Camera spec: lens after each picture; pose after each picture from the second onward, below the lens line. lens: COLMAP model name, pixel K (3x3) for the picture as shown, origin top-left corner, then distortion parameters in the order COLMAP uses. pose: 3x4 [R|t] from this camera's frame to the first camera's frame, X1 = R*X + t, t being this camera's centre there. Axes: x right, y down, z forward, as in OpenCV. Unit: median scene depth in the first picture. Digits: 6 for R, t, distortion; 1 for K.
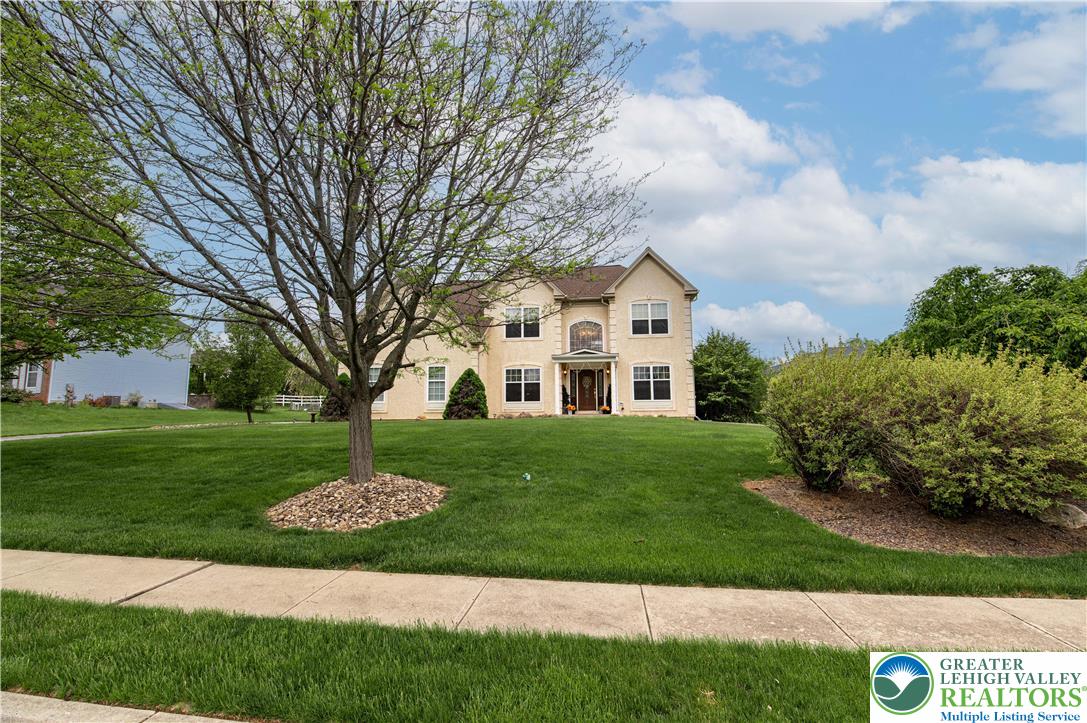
lens RADIAL K [[464.6, 0, 543.5], [0, 464.6, 361.5], [0, 0, 1]] dist [-0.003469, -0.000342]
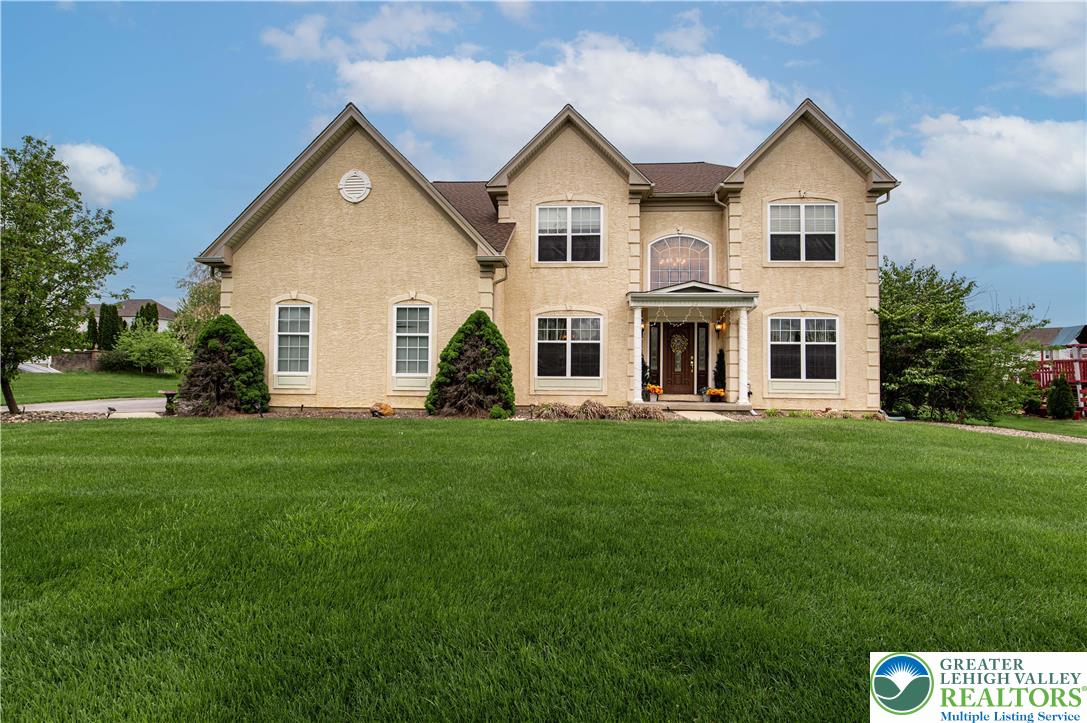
lens RADIAL K [[464.6, 0, 543.5], [0, 464.6, 361.5], [0, 0, 1]] dist [-0.003469, -0.000342]
pose [[0.997778, 0.021404, 0.063092, -0.112178], [-0.026373, 0.996525, 0.079004, 0.025516], [-0.061182, -0.080492, 0.994876, 0.458014]]
